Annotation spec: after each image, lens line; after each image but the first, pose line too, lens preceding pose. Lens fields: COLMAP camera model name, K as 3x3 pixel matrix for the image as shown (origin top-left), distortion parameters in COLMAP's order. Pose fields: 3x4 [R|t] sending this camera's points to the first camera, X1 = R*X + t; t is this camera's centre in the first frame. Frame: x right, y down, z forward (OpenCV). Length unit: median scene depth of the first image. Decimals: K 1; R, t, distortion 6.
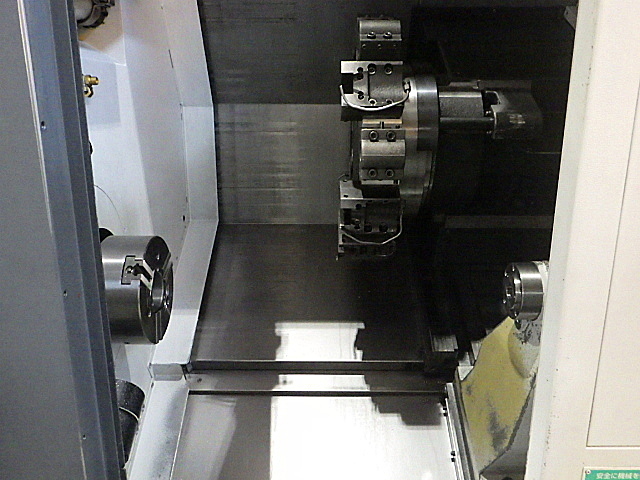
lens RADIAL K [[521.7, 0, 317.6], [0, 521.7, 241.1], [0, 0, 1]] dist [-0.008090, 0.002618]
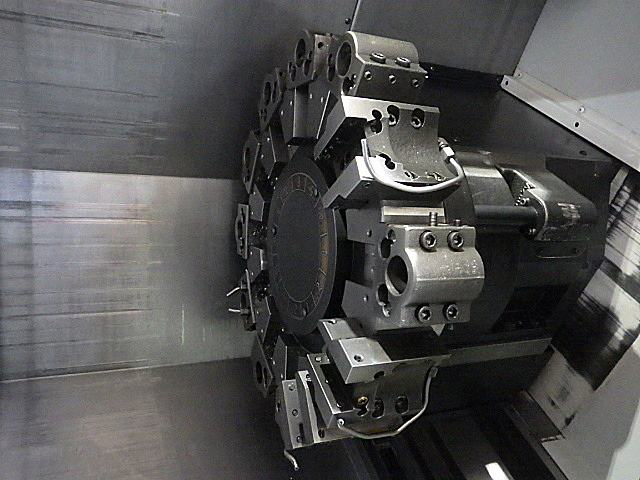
lens RADIAL K [[521.7, 0, 320.5], [0, 521.7, 243.3], [0, 0, 1]] dist [-0.008090, 0.002618]
pose [[0.896615, -0.009103, 0.442718, -0.197366], [0.073704, 0.988910, -0.128936, -0.134134], [-0.436634, 0.148236, 0.887342, 0.566483]]
